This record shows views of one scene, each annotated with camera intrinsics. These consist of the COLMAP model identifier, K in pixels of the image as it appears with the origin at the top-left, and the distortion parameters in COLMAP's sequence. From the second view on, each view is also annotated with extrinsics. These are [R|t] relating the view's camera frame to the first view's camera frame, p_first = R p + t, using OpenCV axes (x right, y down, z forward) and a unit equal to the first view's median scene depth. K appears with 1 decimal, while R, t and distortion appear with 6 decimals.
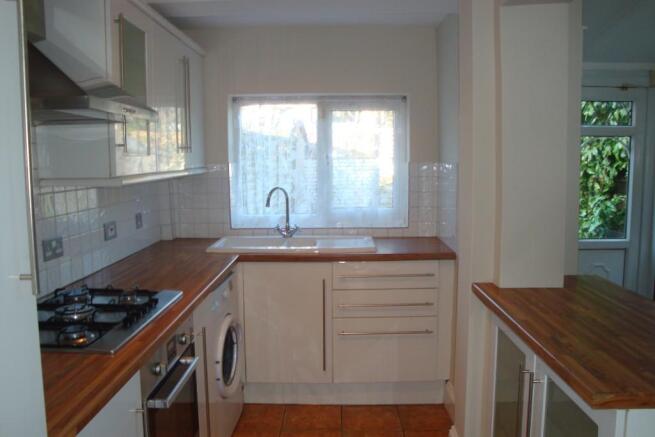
lens RADIAL K [[514.9, 0, 327.5], [0, 514.9, 218.5], [0, 0, 1]] dist [-0.185587, 0.098441]
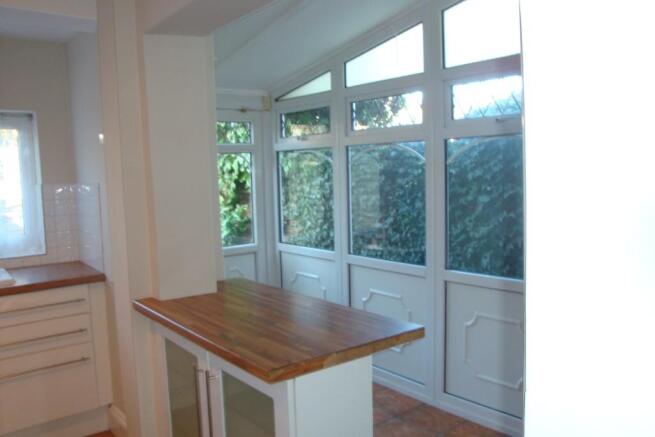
lens RADIAL K [[514.9, 0, 327.5], [0, 514.9, 218.5], [0, 0, 1]] dist [-0.185587, 0.098441]
pose [[0.753009, -0.068760, 0.654408, -0.034816], [0.090896, 0.995860, 0.000045, -0.000716], [-0.651702, 0.059449, 0.756142, -0.017199]]
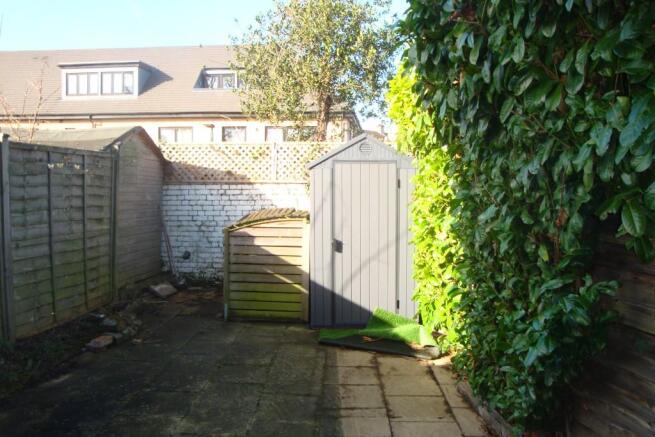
lens RADIAL K [[514.9, 0, 327.5], [0, 514.9, 218.5], [0, 0, 1]] dist [-0.185587, 0.098441]
pose [[0.999884, 0.014570, 0.004365, 0.693640], [-0.014205, 0.997122, -0.074466, -0.115774], [-0.005438, 0.074395, 0.997214, 1.108673]]
